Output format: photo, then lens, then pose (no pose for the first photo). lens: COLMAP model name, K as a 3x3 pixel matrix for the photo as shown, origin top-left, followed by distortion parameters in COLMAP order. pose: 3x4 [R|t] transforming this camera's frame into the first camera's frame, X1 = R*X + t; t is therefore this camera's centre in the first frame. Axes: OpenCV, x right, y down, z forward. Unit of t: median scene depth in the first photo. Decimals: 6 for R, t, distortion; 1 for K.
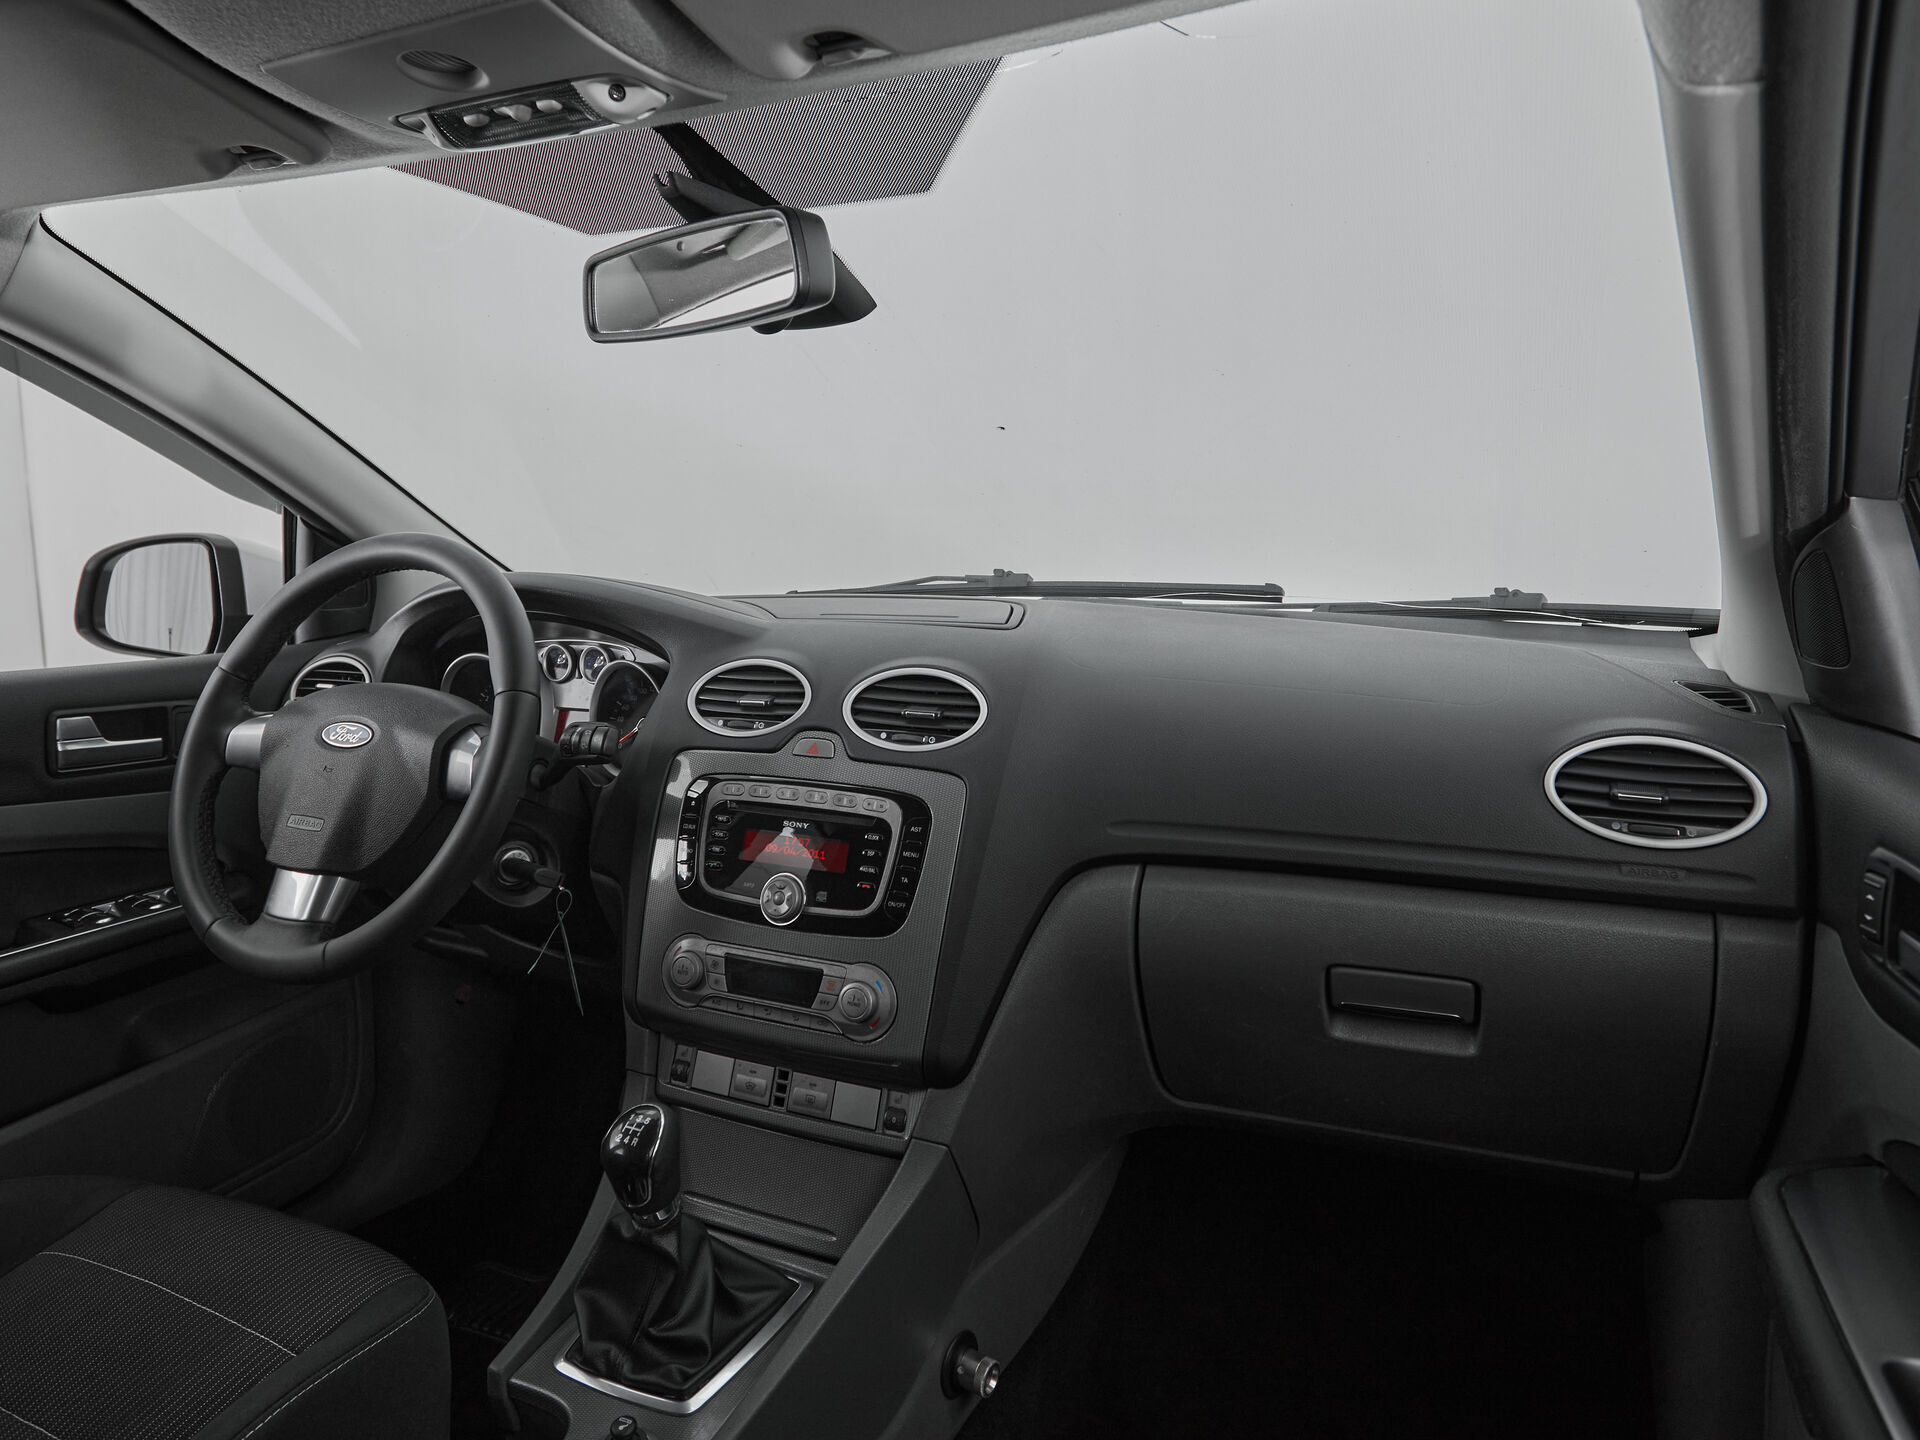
lens RADIAL K [[1220.0, 0, 951.1], [0, 1220.0, 627.2], [0, 0, 1]] dist [0.000320, -0.000954]
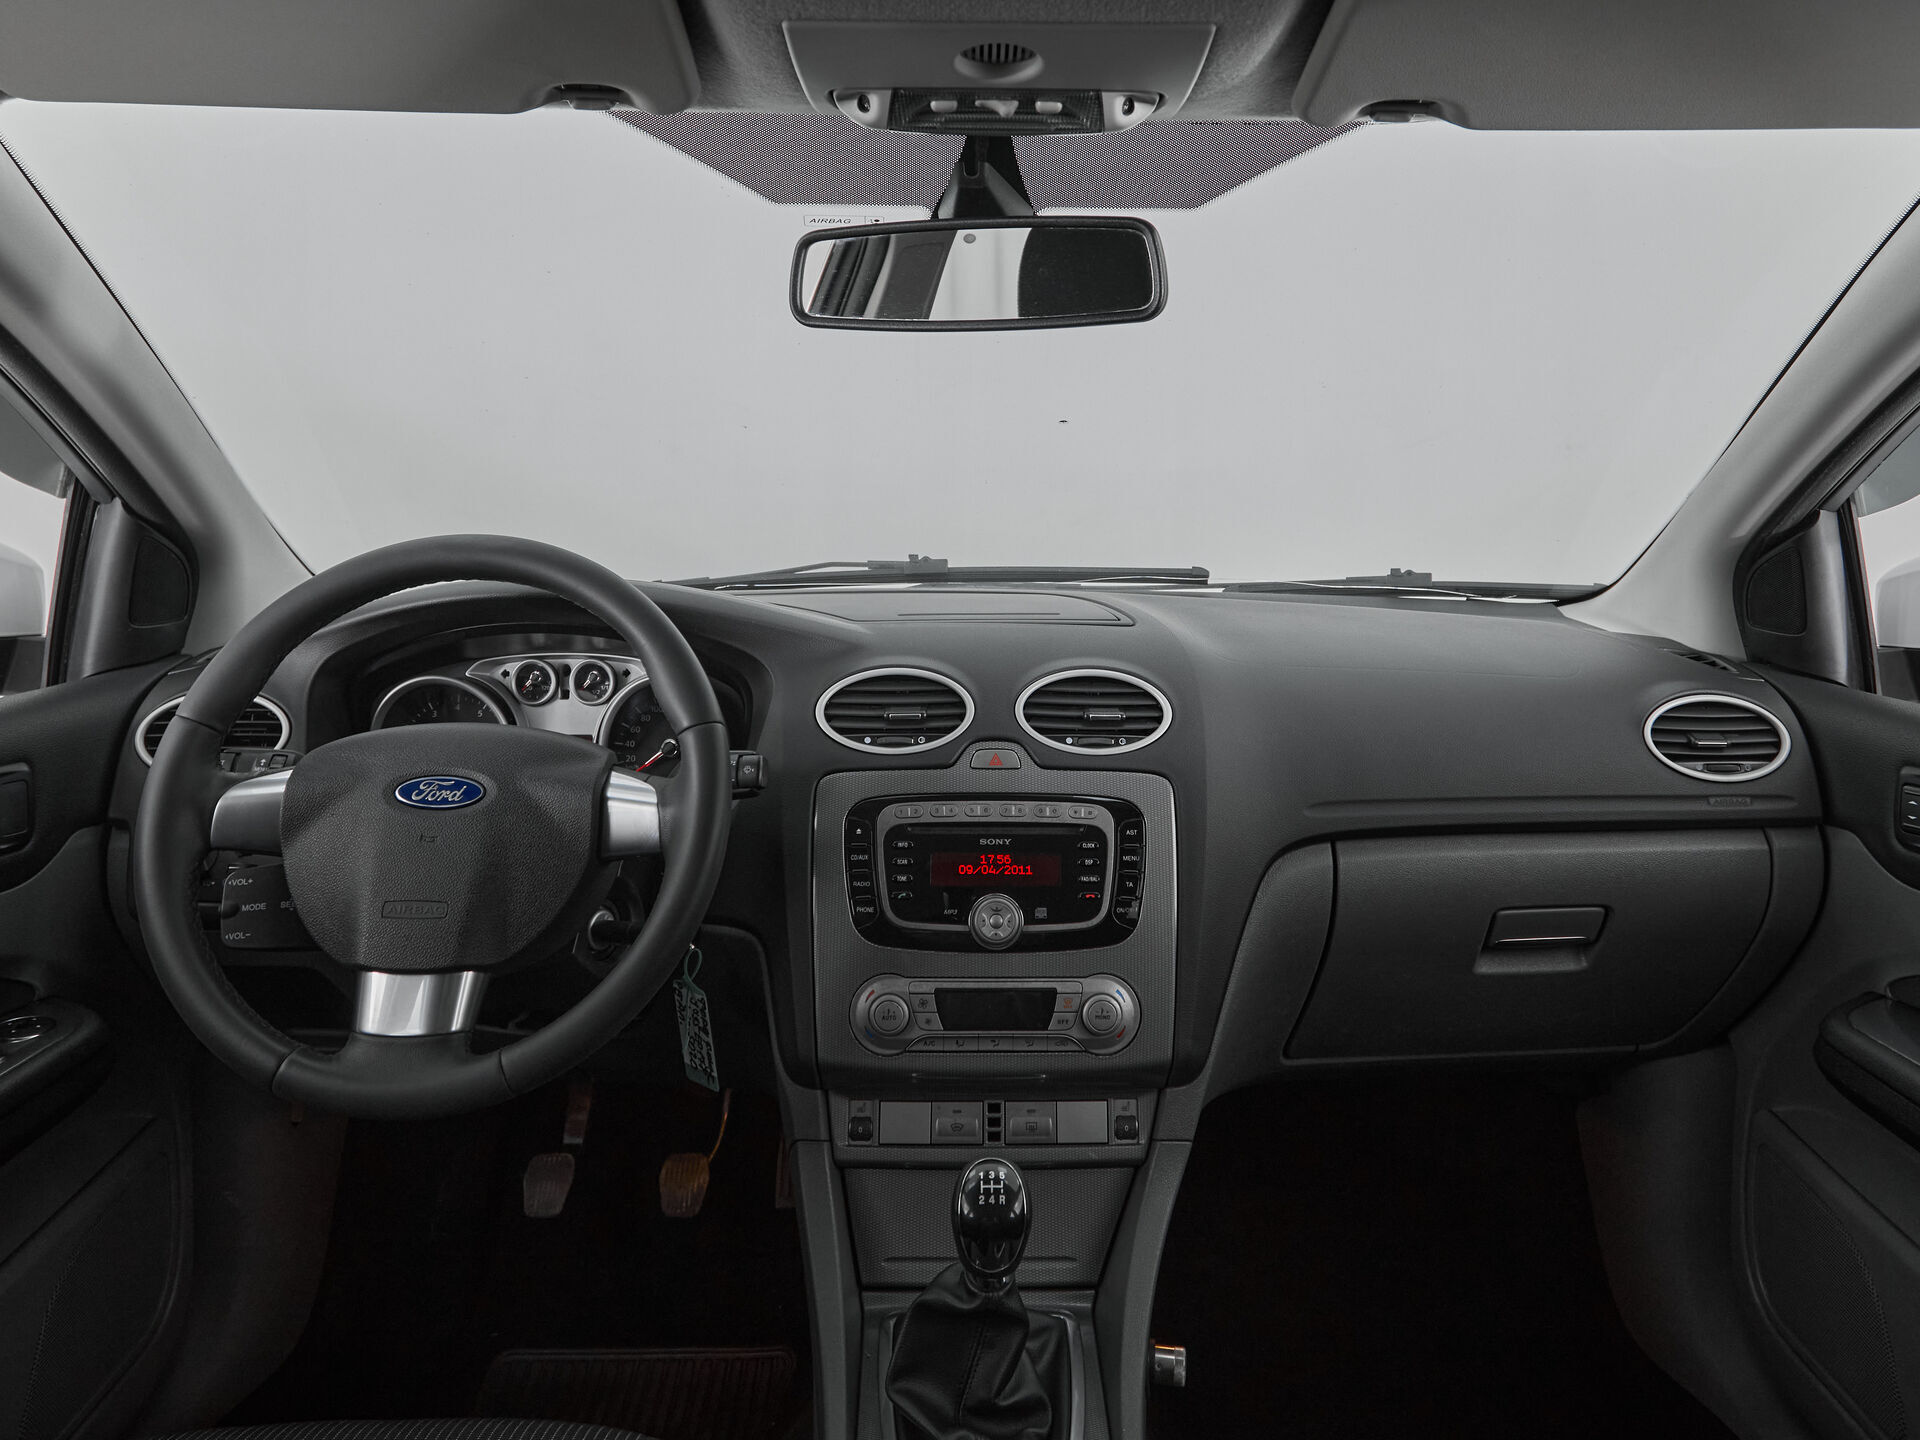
lens RADIAL K [[1315.2, 0, 979.9], [0, 1315.2, 562.3], [0, 0, 1]] dist [-0.002337, -0.004564]
pose [[0.896556, -0.018811, 0.442530, -0.590176], [0.026921, 0.999565, -0.012052, -0.044202], [-0.442111, 0.022718, 0.896673, 0.080333]]
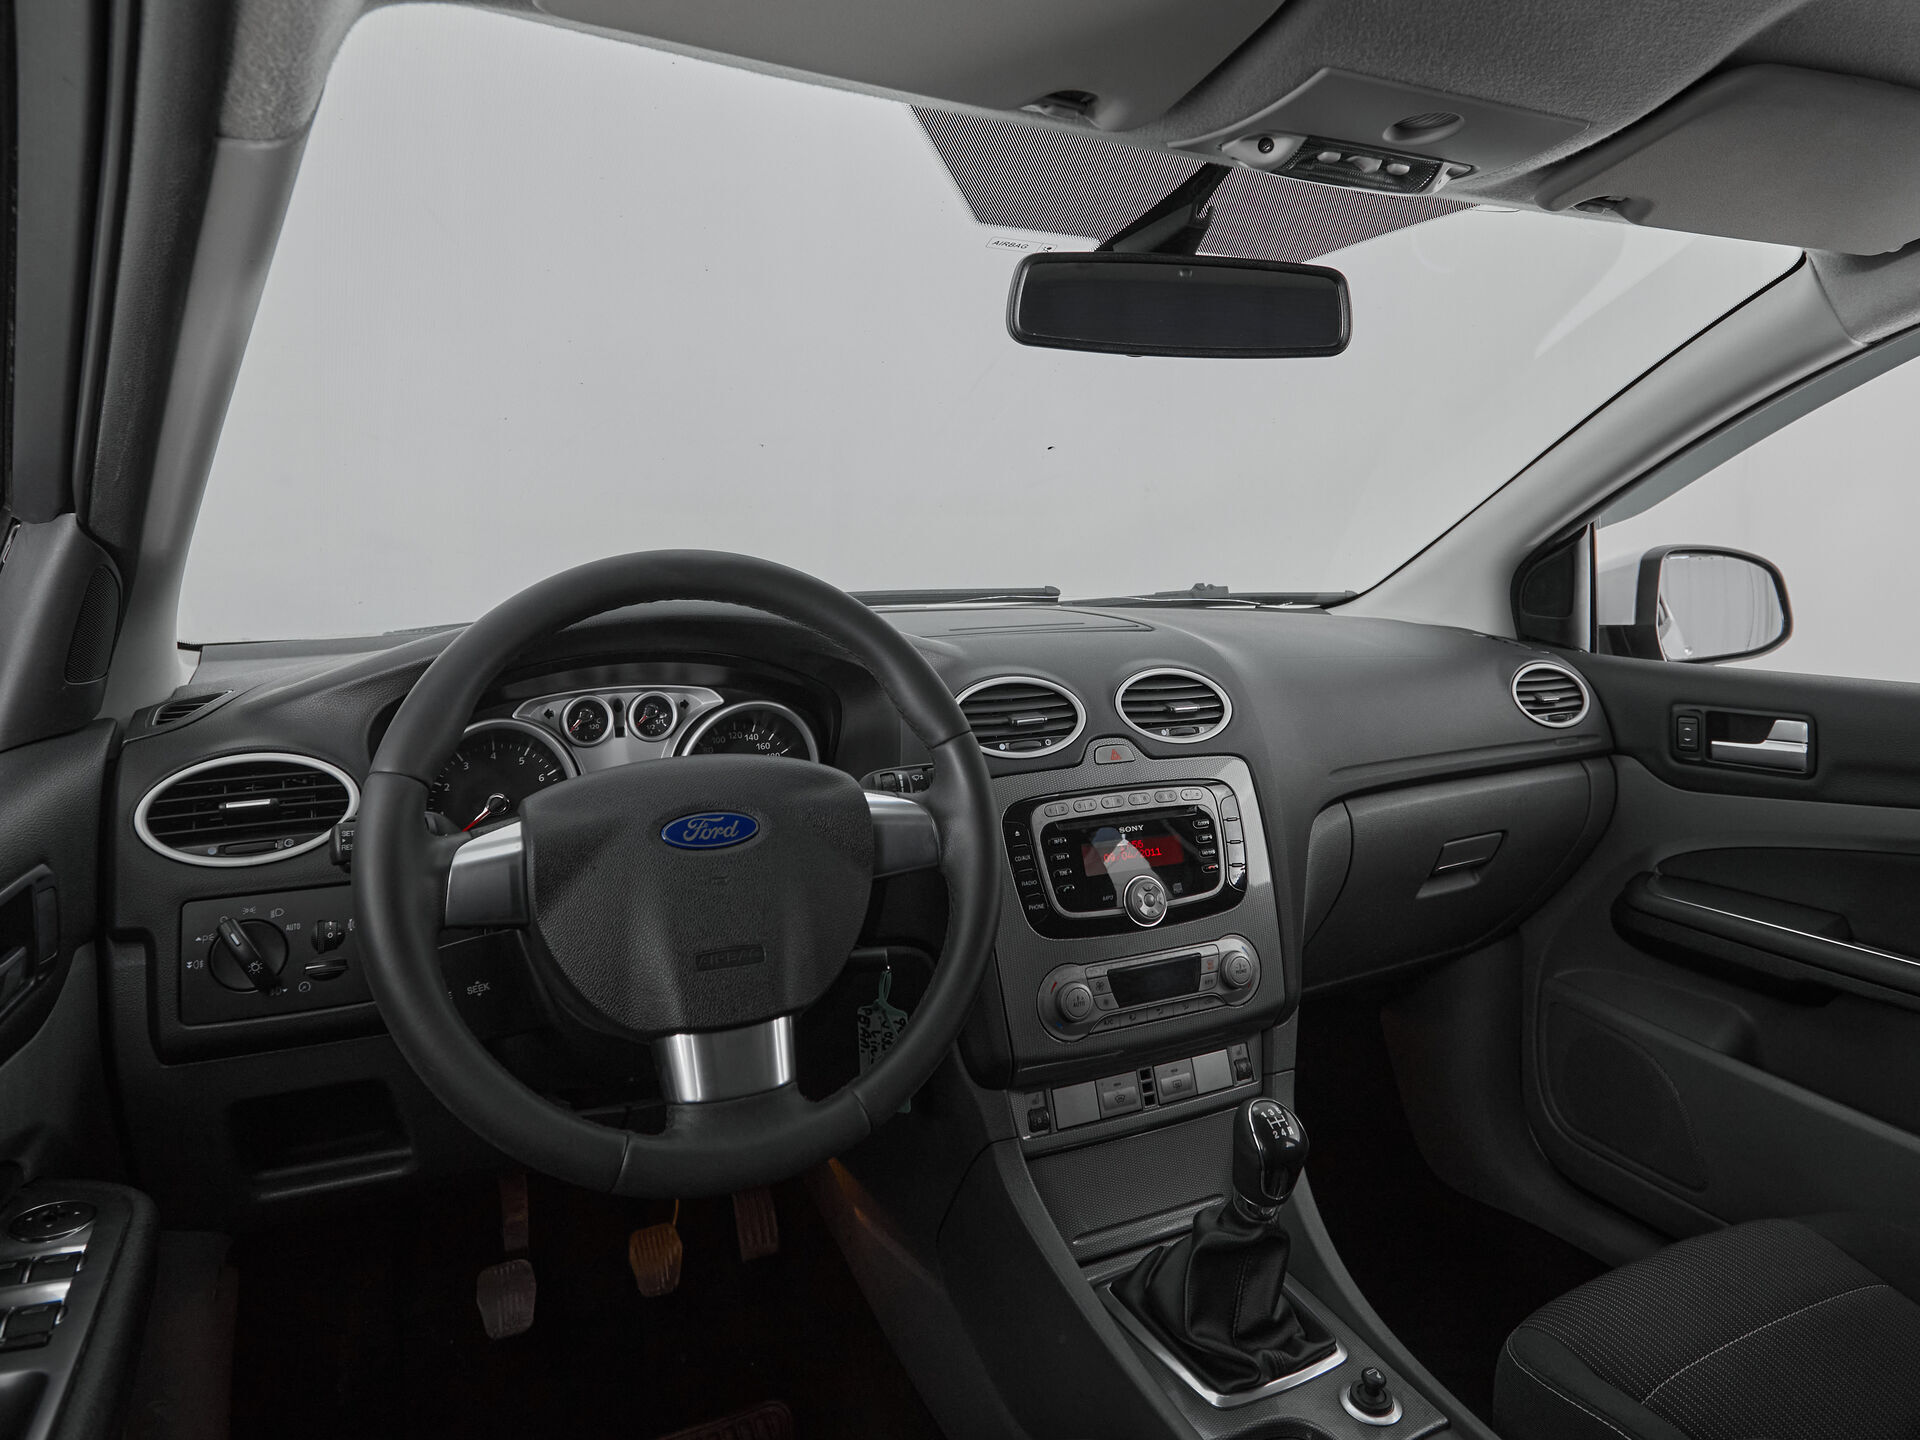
lens RADIAL K [[1271.3, 0, 1000.6], [0, 1271.3, 581.7], [0, 0, 1]] dist [-0.003916, 0.000494]
pose [[0.605354, -0.028826, 0.795435, -1.048150], [0.062100, 0.998008, -0.011094, -0.042041], [-0.793531, 0.056113, 0.605938, 0.425301]]
